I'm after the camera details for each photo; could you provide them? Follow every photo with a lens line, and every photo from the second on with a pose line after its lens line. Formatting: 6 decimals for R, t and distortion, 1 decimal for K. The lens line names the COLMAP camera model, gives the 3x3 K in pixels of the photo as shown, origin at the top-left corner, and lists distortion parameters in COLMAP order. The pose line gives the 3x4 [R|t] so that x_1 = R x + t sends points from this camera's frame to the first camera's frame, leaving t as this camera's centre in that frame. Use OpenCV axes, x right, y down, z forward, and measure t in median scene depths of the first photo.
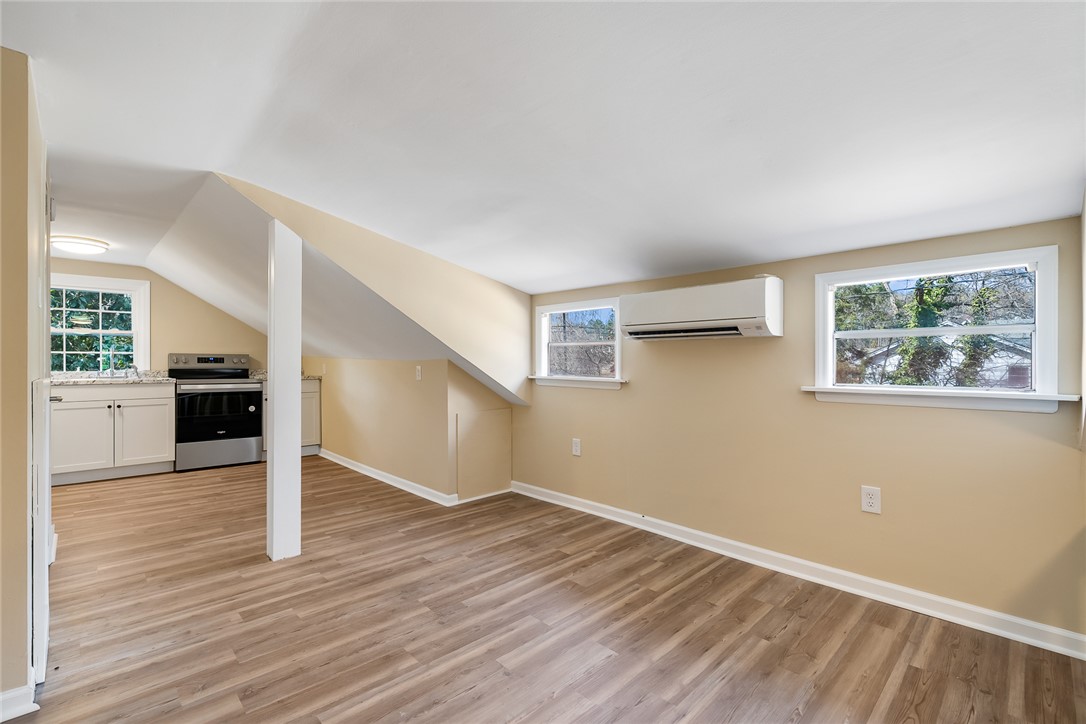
lens RADIAL K [[486.8, 0, 543.0], [0, 486.8, 362.0], [0, 0, 1]] dist [-0.009746, -0.000021]
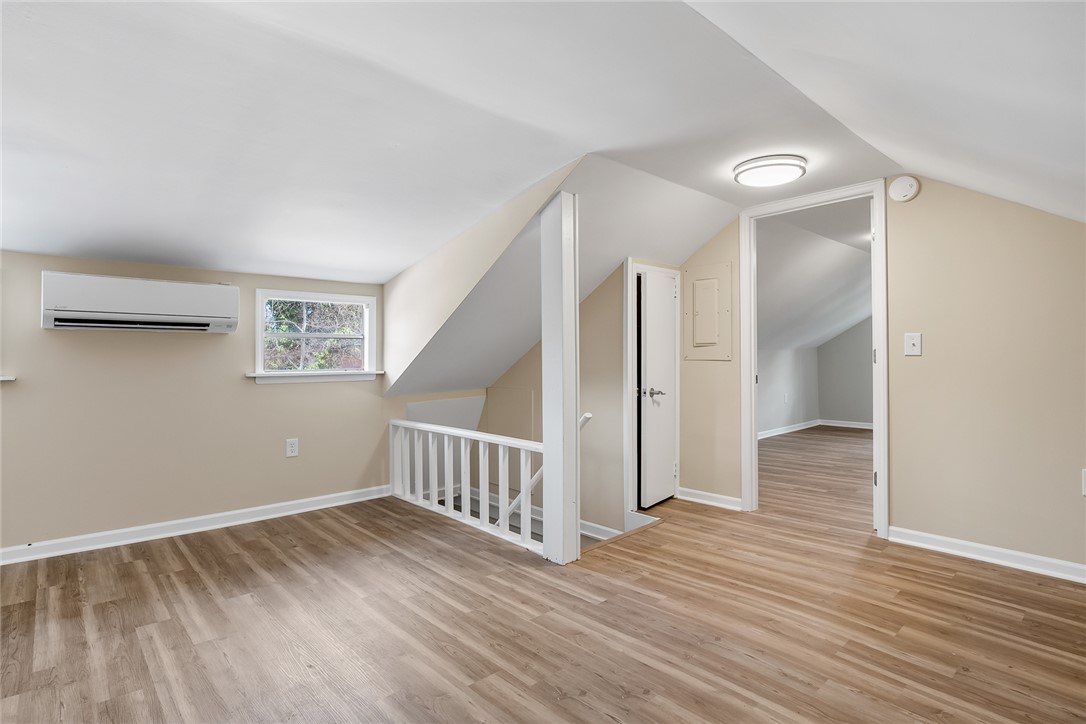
lens RADIAL K [[545.5, 0, 545.6], [0, 545.5, 356.7], [0, 0, 1]] dist [-0.001690, -0.000095]
pose [[0.026786, 0.000451, 0.999641, -0.842262], [0.000587, 1.000000, -0.000467, 0.006612], [-0.999641, 0.000599, 0.026785, 0.159252]]
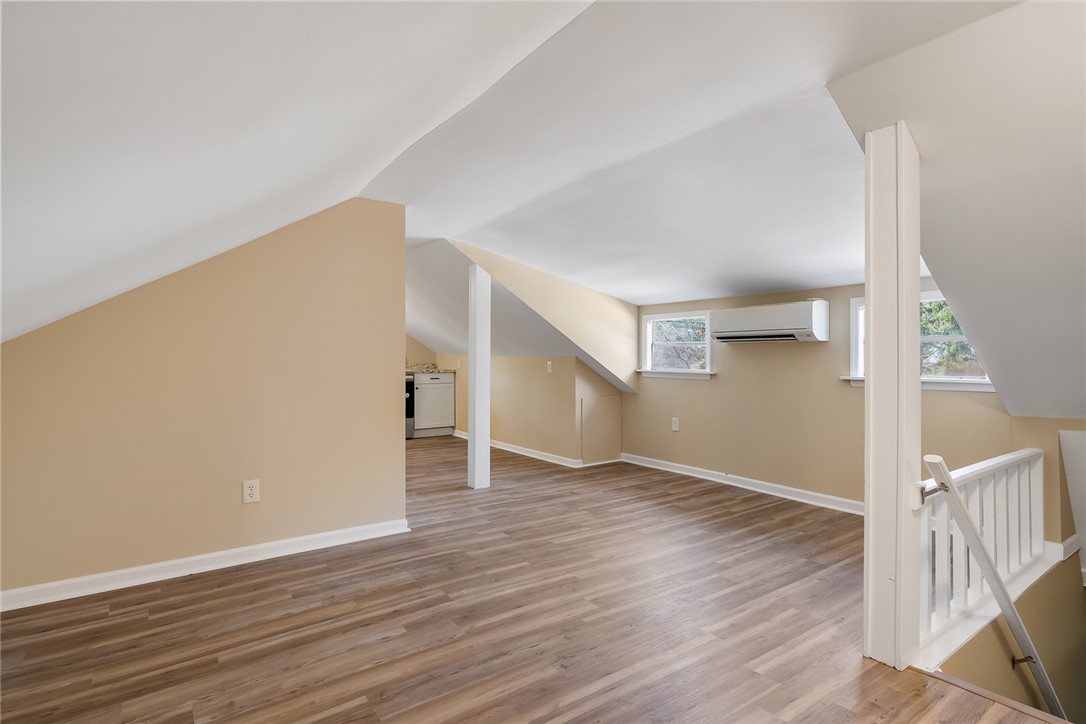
lens RADIAL K [[545.5, 0, 545.6], [0, 545.5, 356.7], [0, 0, 1]] dist [-0.001690, -0.000095]
pose [[0.990497, 0.002073, -0.137515, -0.102513], [-0.002500, 0.999993, -0.002926, -0.000435], [0.137508, 0.003242, 0.990495, -0.673665]]
